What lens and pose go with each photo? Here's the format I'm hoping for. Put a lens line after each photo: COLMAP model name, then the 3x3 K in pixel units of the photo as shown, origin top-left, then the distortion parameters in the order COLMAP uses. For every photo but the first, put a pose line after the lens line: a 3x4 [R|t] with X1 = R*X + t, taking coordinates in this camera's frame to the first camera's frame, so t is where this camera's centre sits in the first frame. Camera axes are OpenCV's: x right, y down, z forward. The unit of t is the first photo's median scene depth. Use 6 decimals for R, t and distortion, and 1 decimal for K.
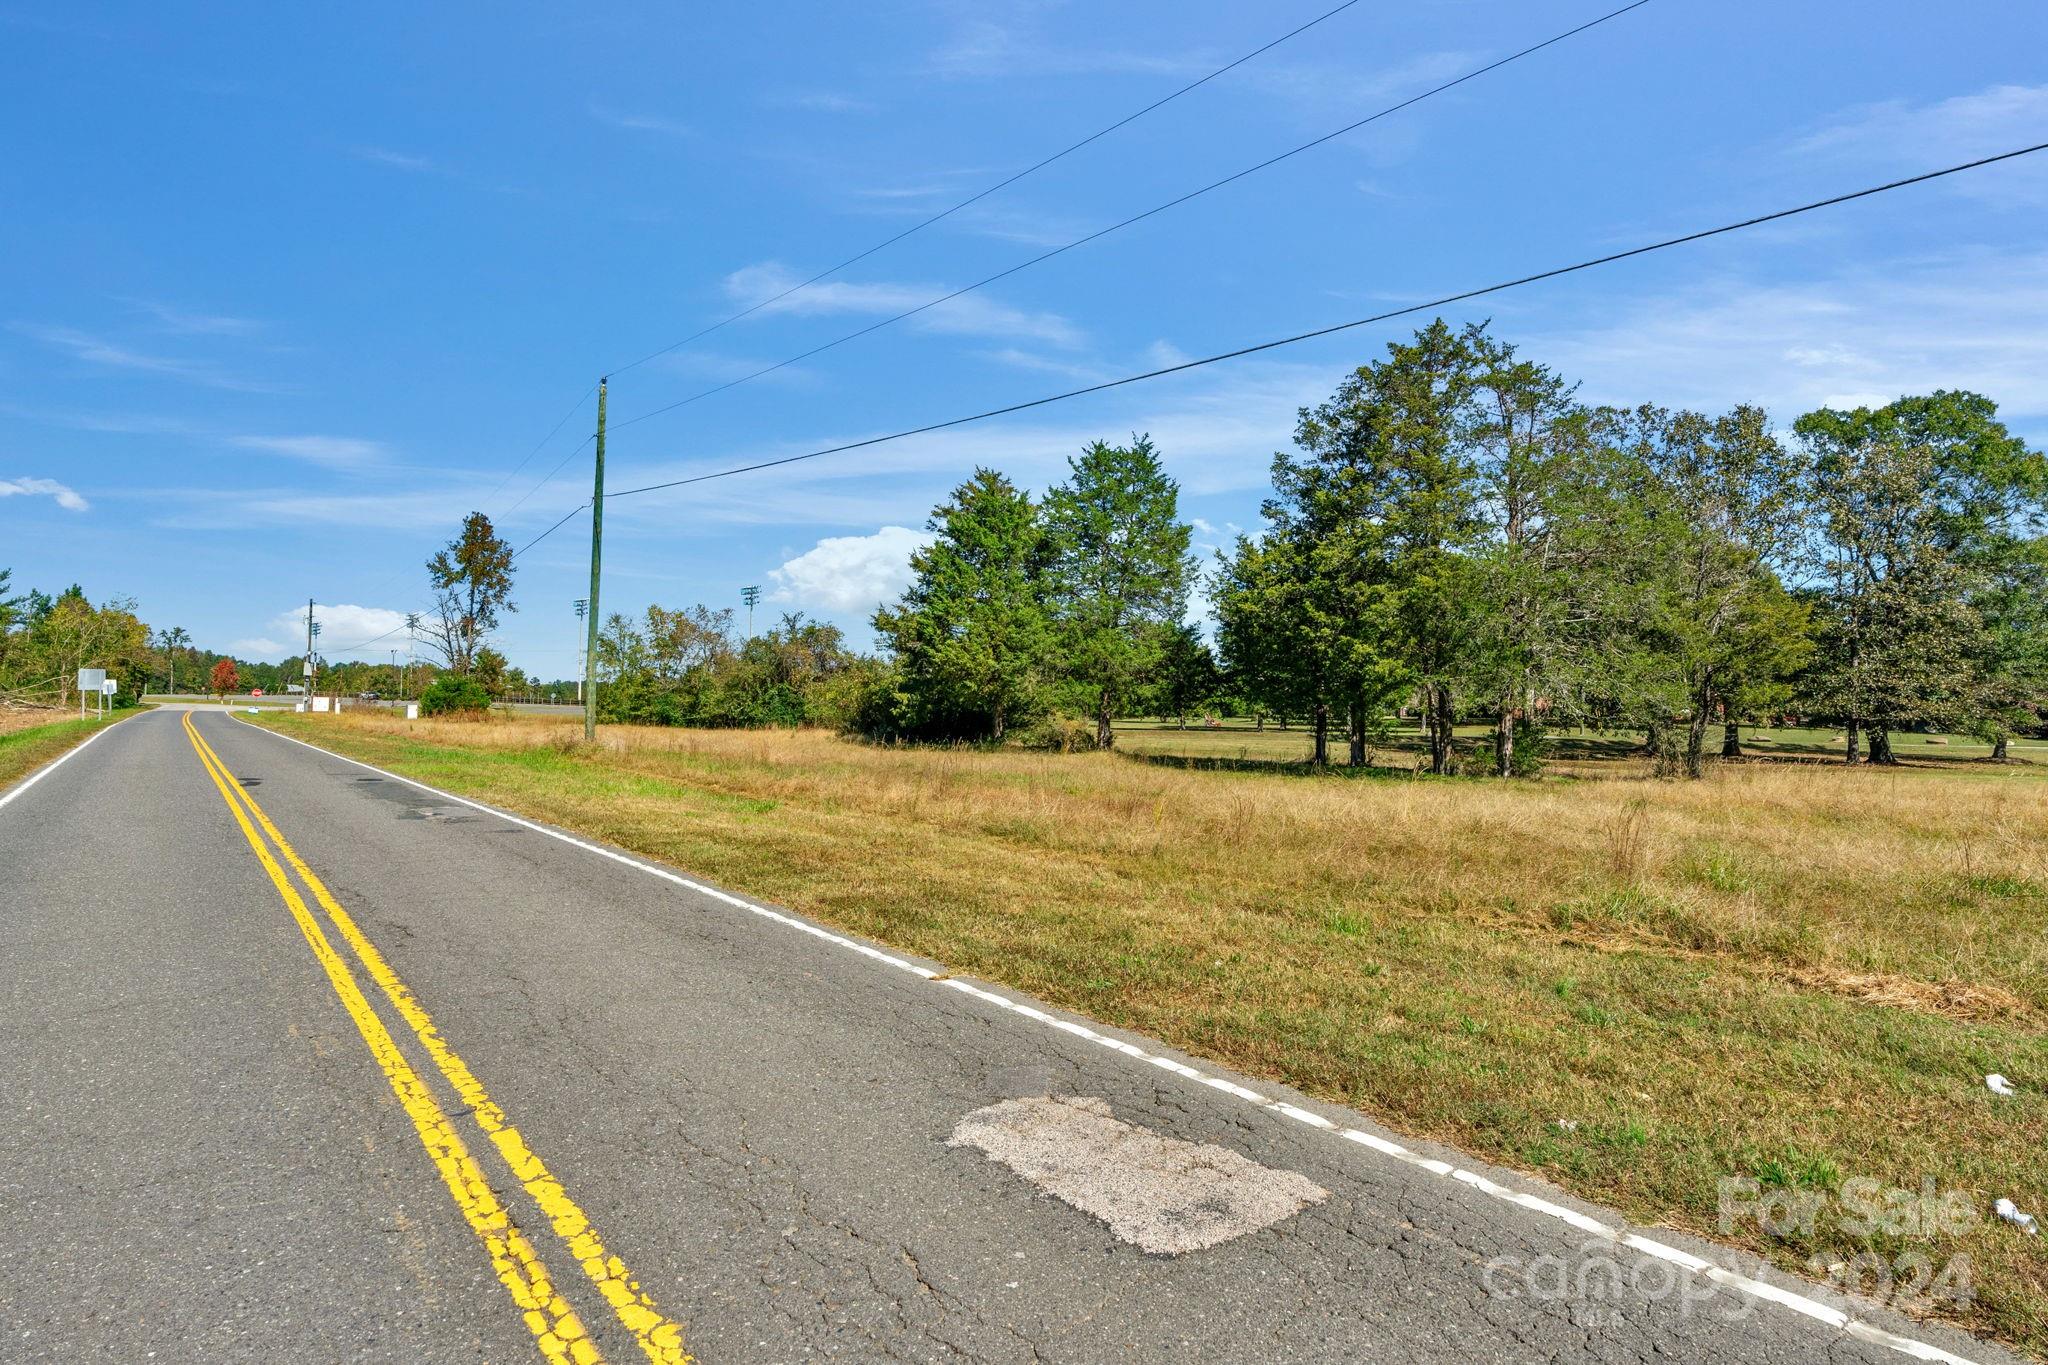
lens RADIAL K [[1086.1, 0, 1024.0], [0, 1086.1, 682.5], [0, 0, 1]] dist [-0.000237, 0.002051]
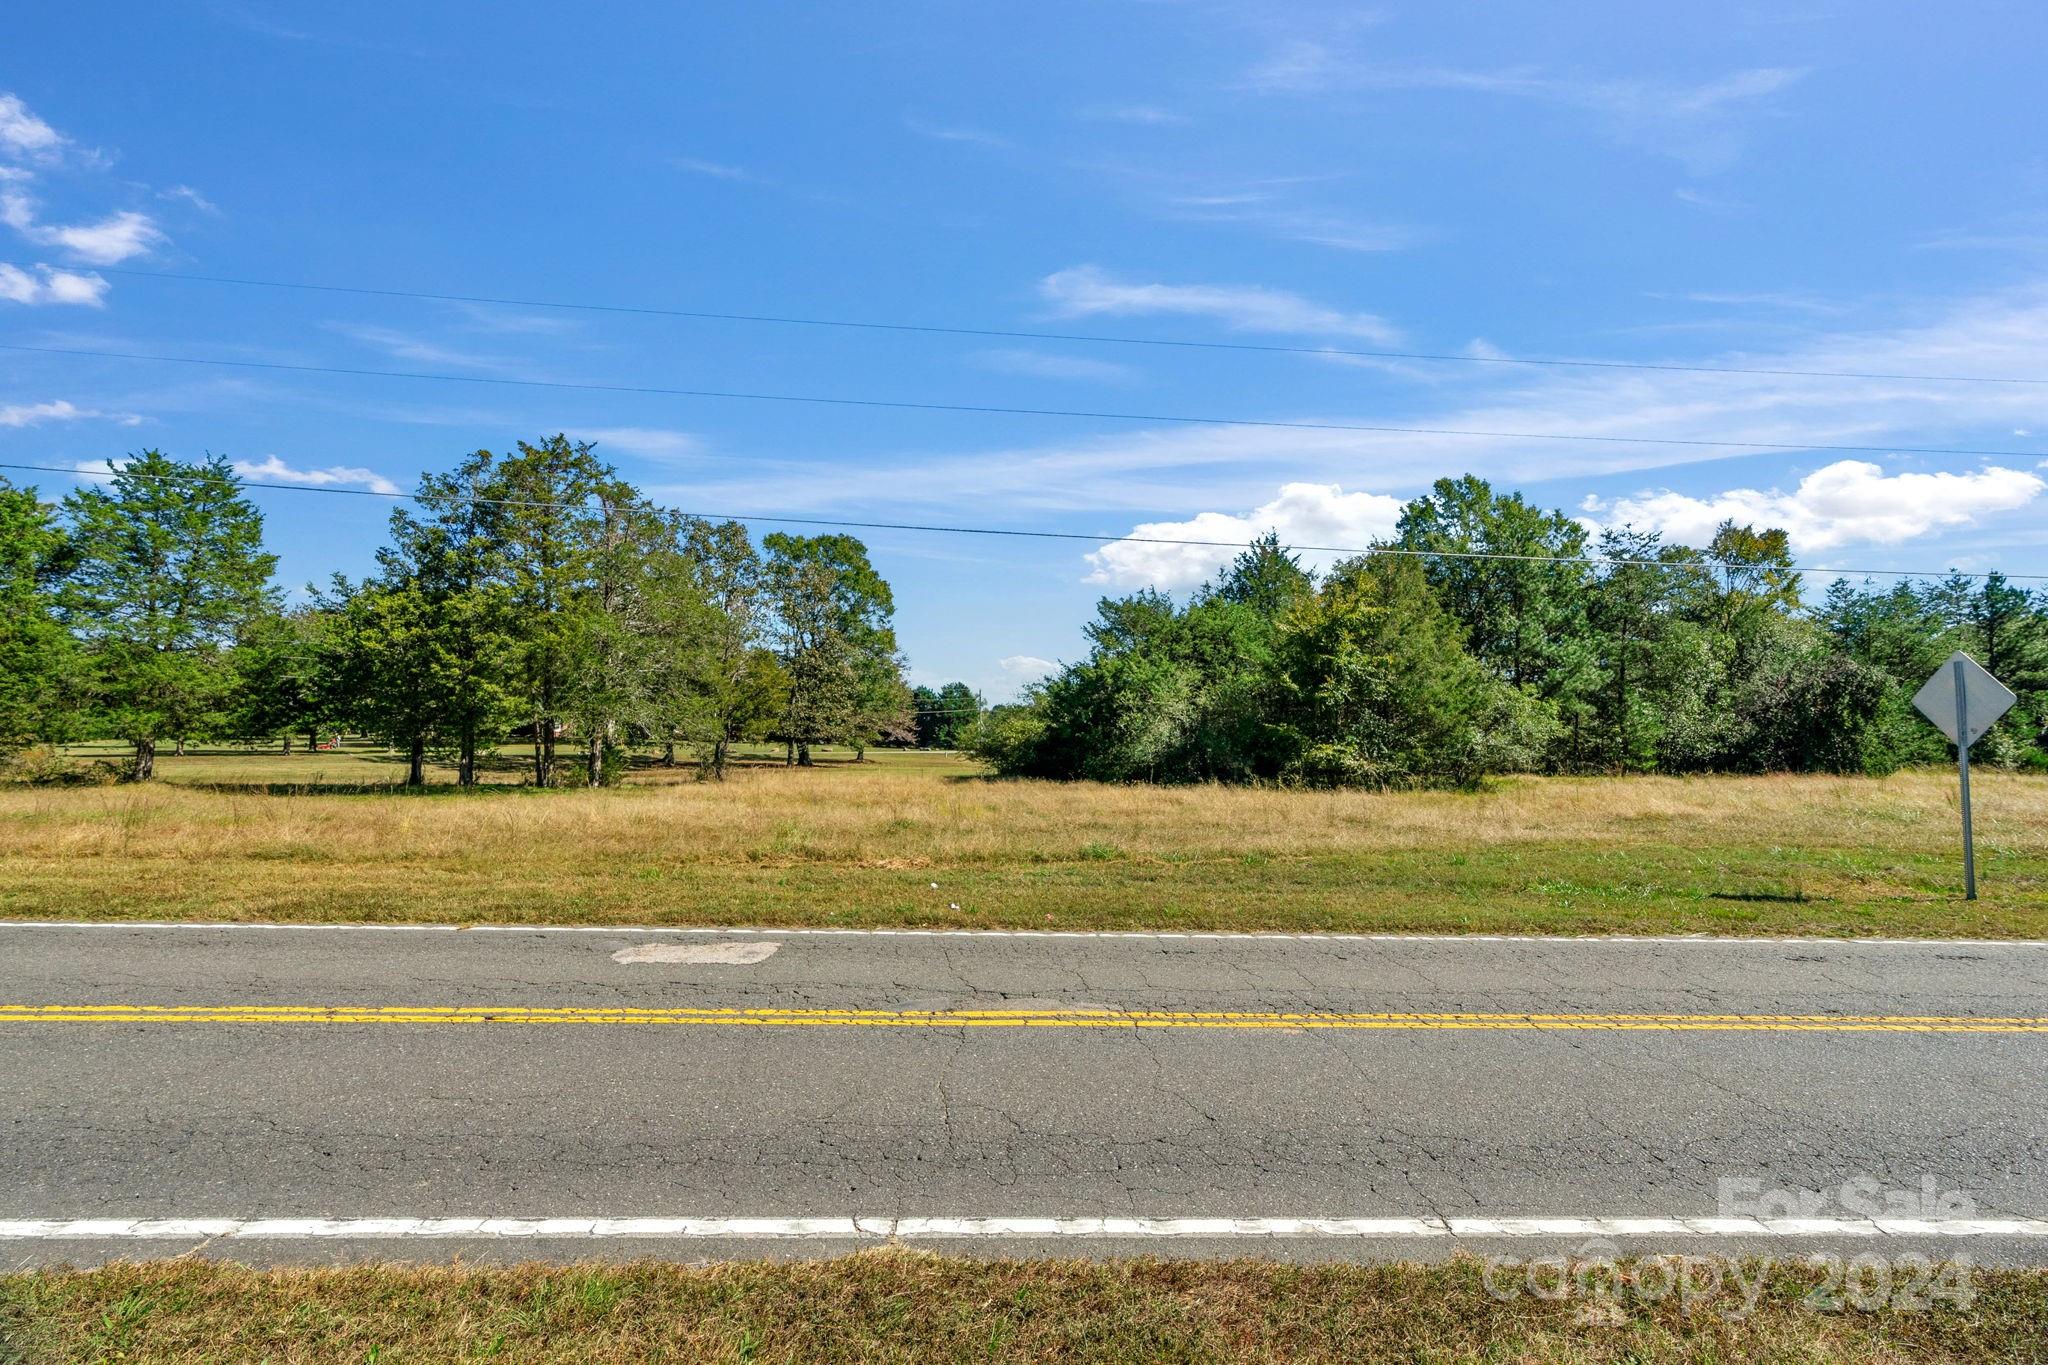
lens RADIAL K [[1714.1, 0, 1024.0], [0, 1714.1, 682.5], [0, 0, 1]] dist [0.001279, 0.000466]
pose [[0.596994, -0.001743, 0.802244, -0.903841], [-0.017210, 0.999740, 0.014979, -0.078800], [-0.802061, -0.022749, 0.596808, -0.648249]]
